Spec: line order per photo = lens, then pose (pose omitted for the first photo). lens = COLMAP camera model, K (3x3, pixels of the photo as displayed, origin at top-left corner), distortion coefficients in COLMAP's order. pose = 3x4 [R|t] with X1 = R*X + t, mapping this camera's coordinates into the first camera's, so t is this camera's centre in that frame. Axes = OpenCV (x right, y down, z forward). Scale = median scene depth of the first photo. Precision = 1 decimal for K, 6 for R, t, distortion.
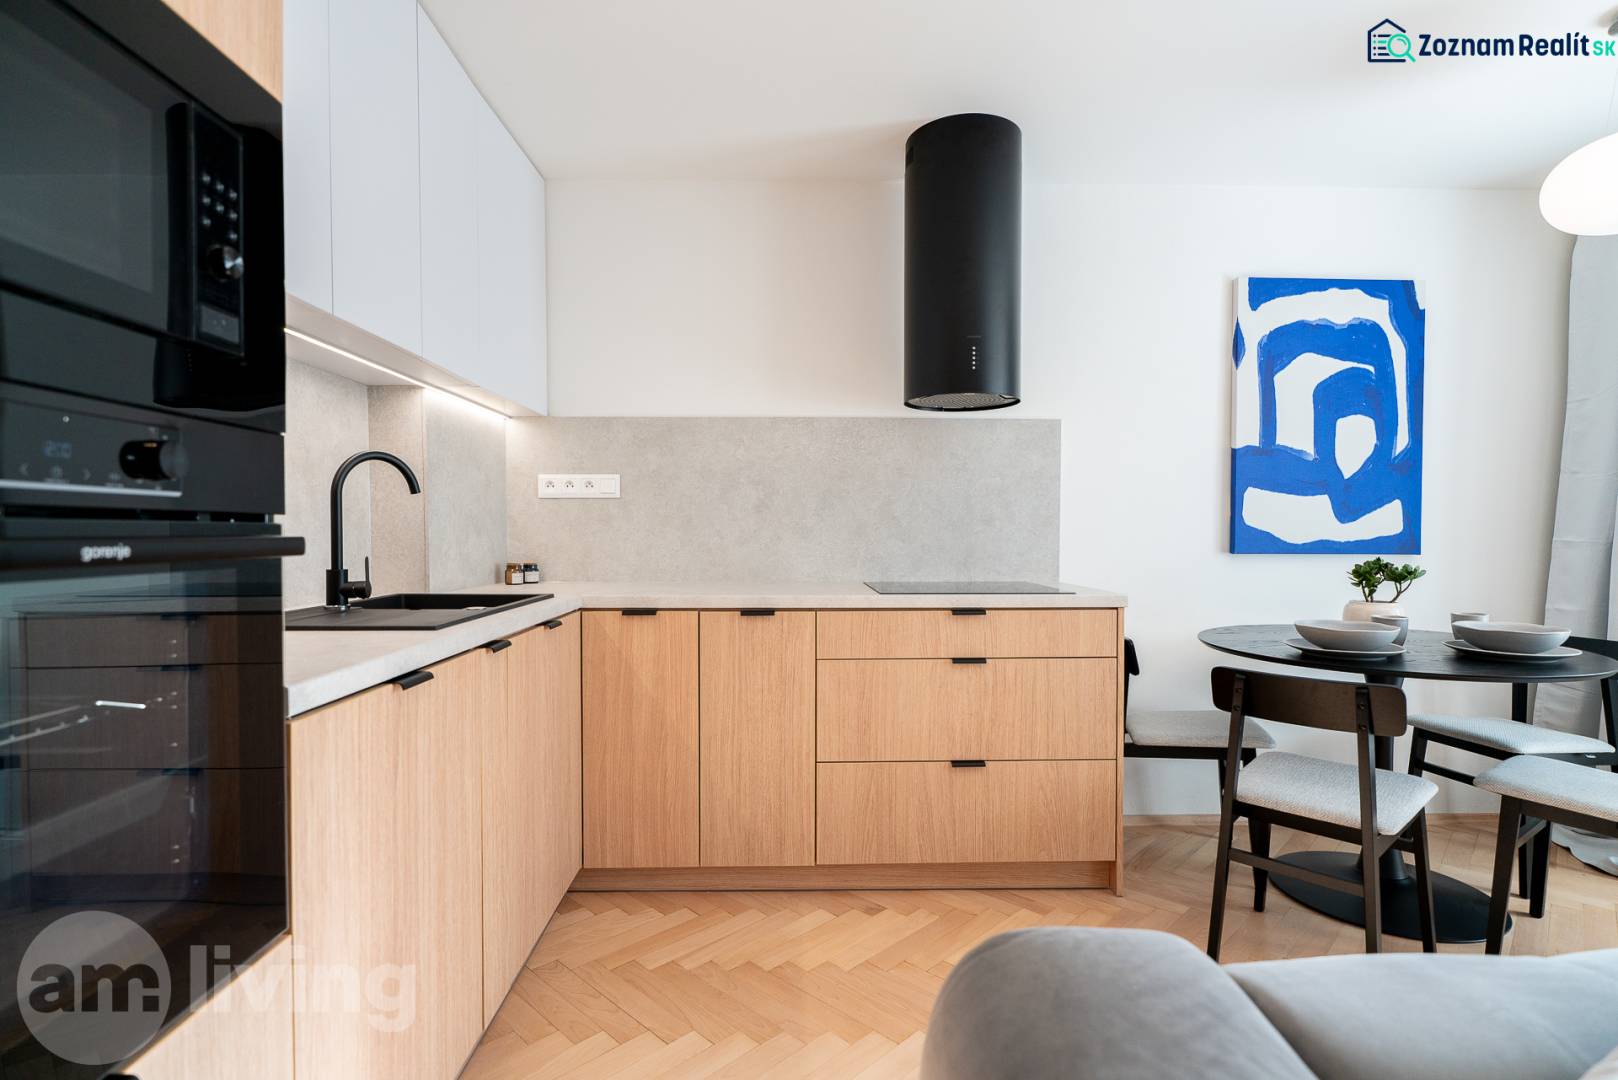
lens RADIAL K [[799.8, 0, 797.4], [0, 799.8, 538.3], [0, 0, 1]] dist [-0.000002, 0.001360]
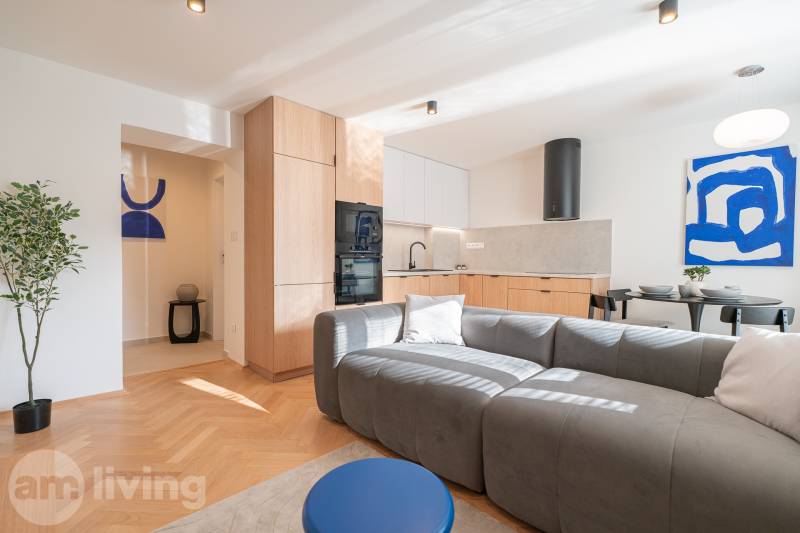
lens RADIAL K [[359.9, 0, 396.5], [0, 359.9, 262.1], [0, 0, 1]] dist [0.004254, 0.001528]
pose [[0.681067, 0.007458, -0.732183, 0.809371], [-0.011957, 0.999928, -0.000937, 0.023381], [0.732123, 0.009393, 0.681108, -0.536023]]
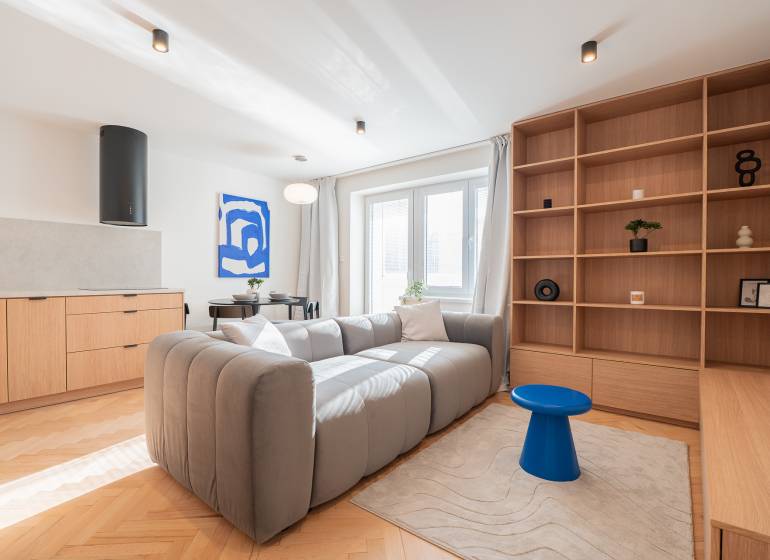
lens RADIAL K [[376.2, 0, 381.8], [0, 376.2, 282.4], [0, 0, 1]] dist [-0.014952, 0.000447]
pose [[0.648956, -0.012316, 0.760726, -0.201362], [0.004736, 0.999915, 0.012148, 0.025632], [-0.760811, -0.004281, 0.648959, -0.529626]]
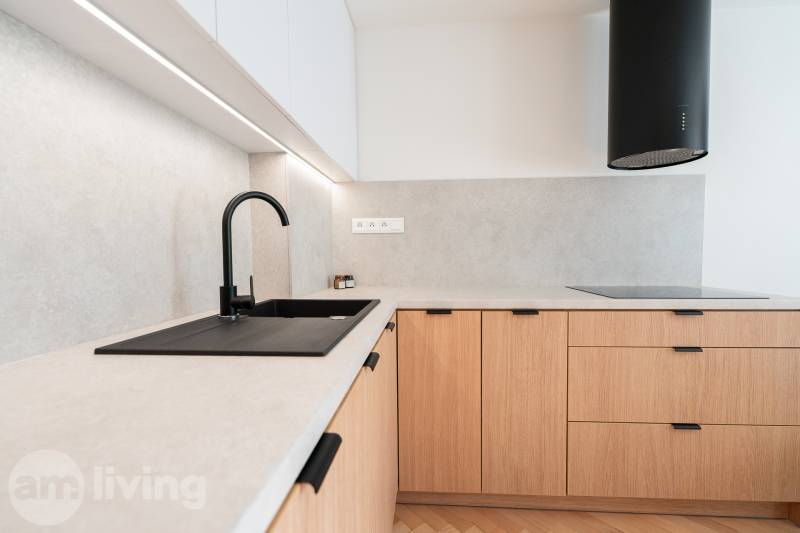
lens RADIAL K [[359.9, 0, 402.9], [0, 359.9, 265.3], [0, 0, 1]] dist [0.004254, 0.001528]
pose [[0.996524, -0.006133, -0.083080, -0.172249], [0.007755, 0.999785, 0.019206, -0.000826], [0.082945, -0.019783, 0.996358, 0.310408]]
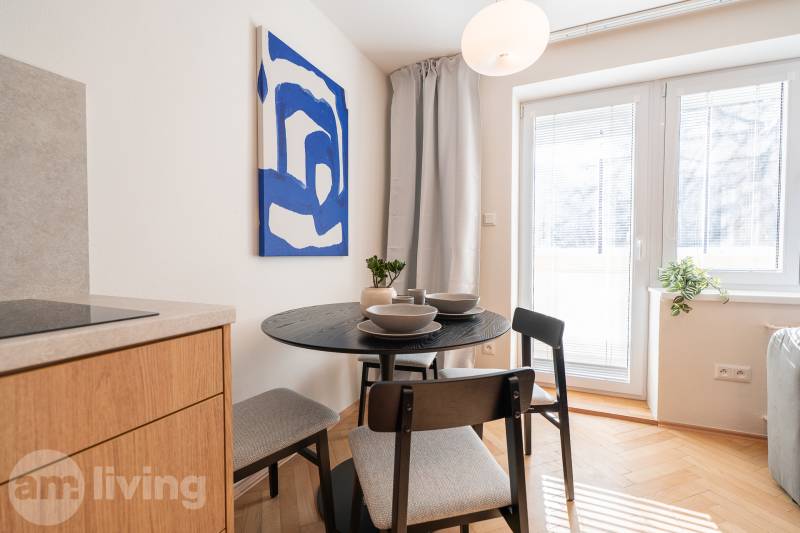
lens RADIAL K [[359.9, 0, 399.6], [0, 359.9, 266.0], [0, 0, 1]] dist [0.004254, 0.001528]
pose [[0.435874, -0.032910, 0.899406, 0.148979], [0.008835, 0.999440, 0.032288, 0.019516], [-0.899964, -0.006127, 0.435921, 0.602762]]
